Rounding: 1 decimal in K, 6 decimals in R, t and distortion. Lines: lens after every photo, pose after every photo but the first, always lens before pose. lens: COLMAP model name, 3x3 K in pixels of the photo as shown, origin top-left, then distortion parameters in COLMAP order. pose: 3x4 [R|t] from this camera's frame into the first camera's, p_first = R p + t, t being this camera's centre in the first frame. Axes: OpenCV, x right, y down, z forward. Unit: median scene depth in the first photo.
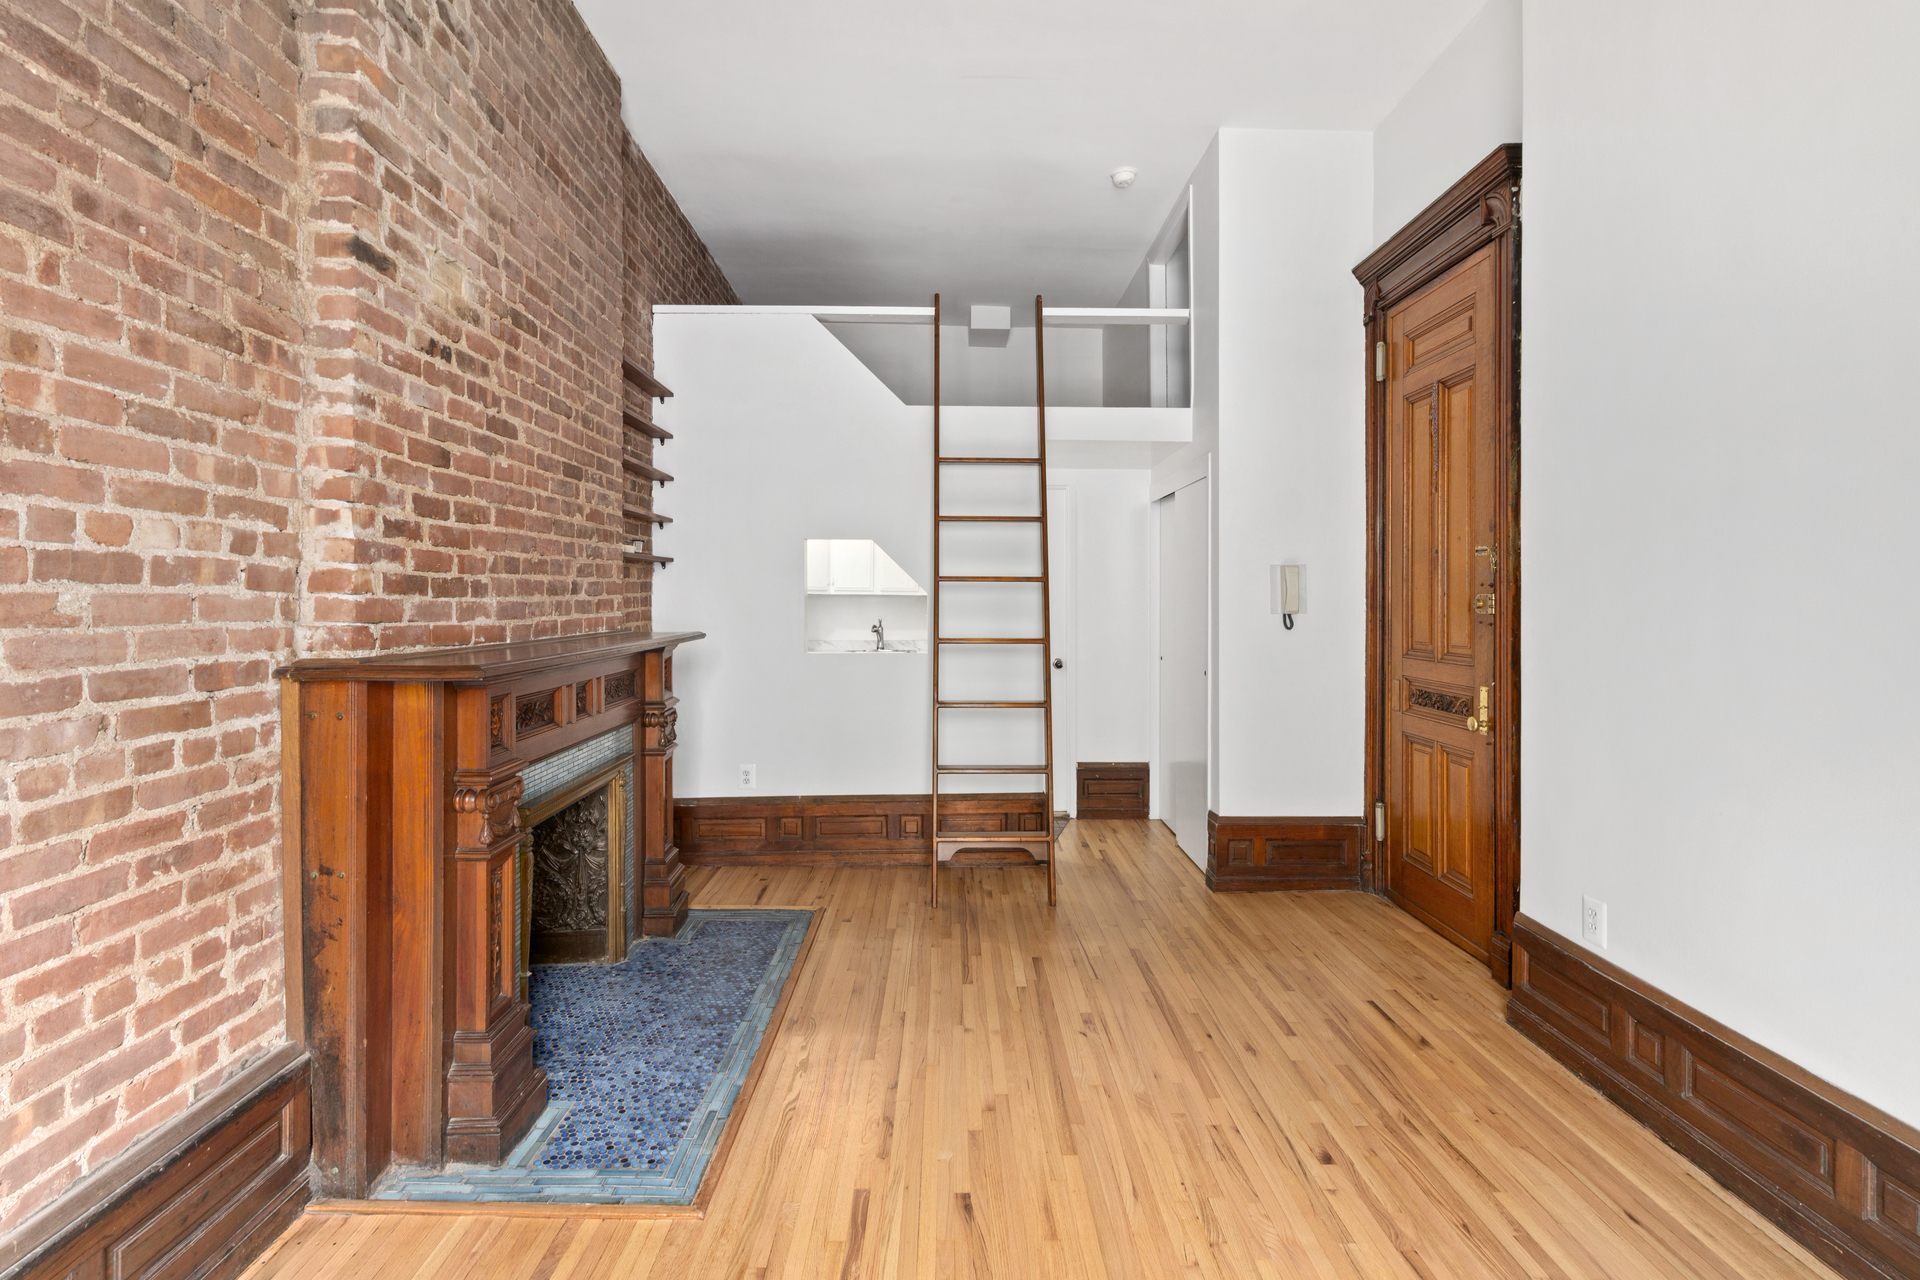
lens RADIAL K [[887.4, 0, 951.3], [0, 887.4, 594.0], [0, 0, 1]] dist [0.000051, -0.000004]
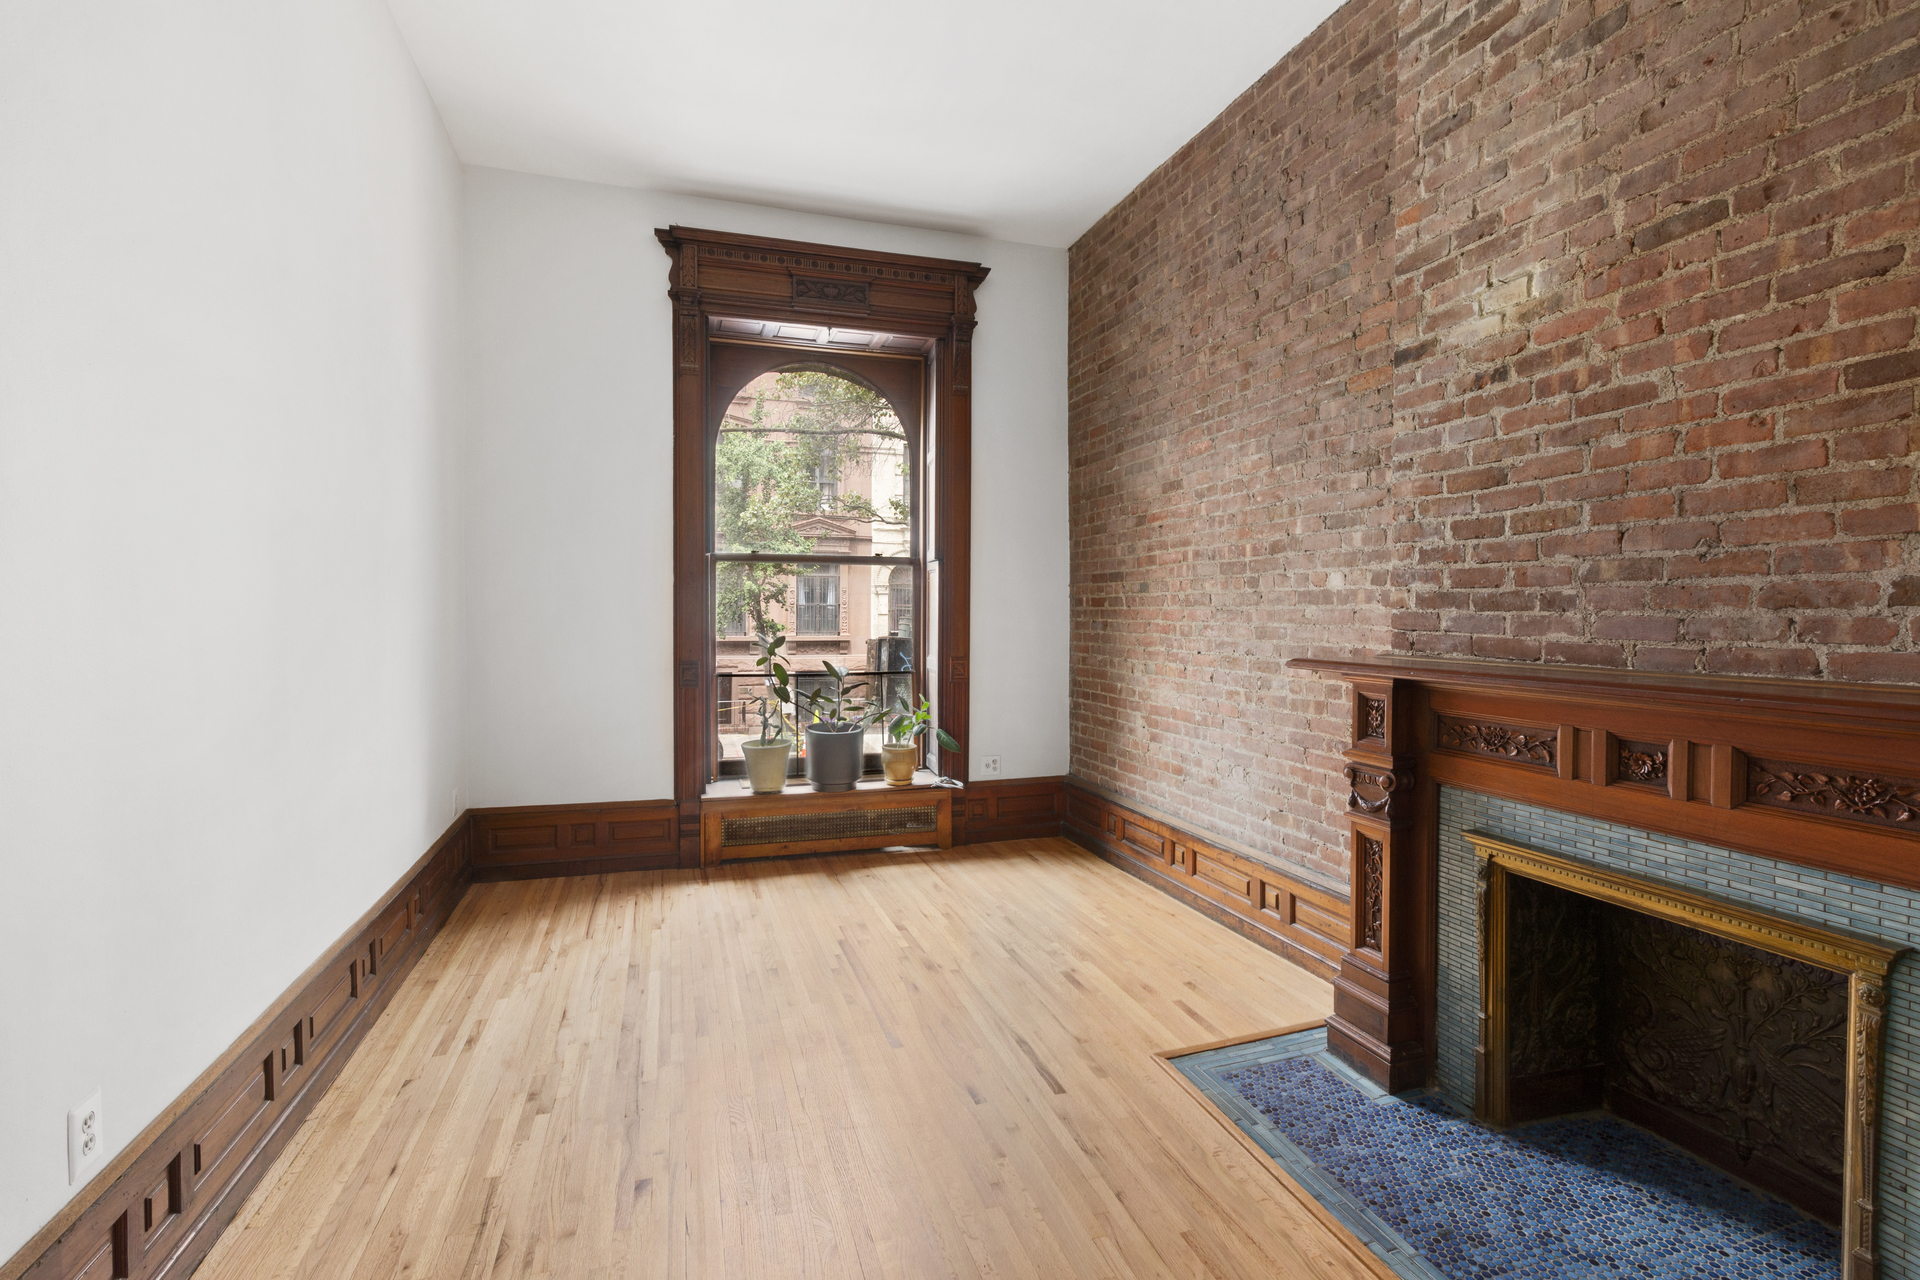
lens RADIAL K [[887.4, 0, 959.2], [0, 887.4, 632.3], [0, 0, 1]] dist [0.000051, -0.000004]
pose [[-0.955331, 0.005717, -0.295484, 0.366100], [-0.000125, 0.999805, 0.019748, 0.008745], [0.295539, 0.018903, -0.955144, 1.969647]]
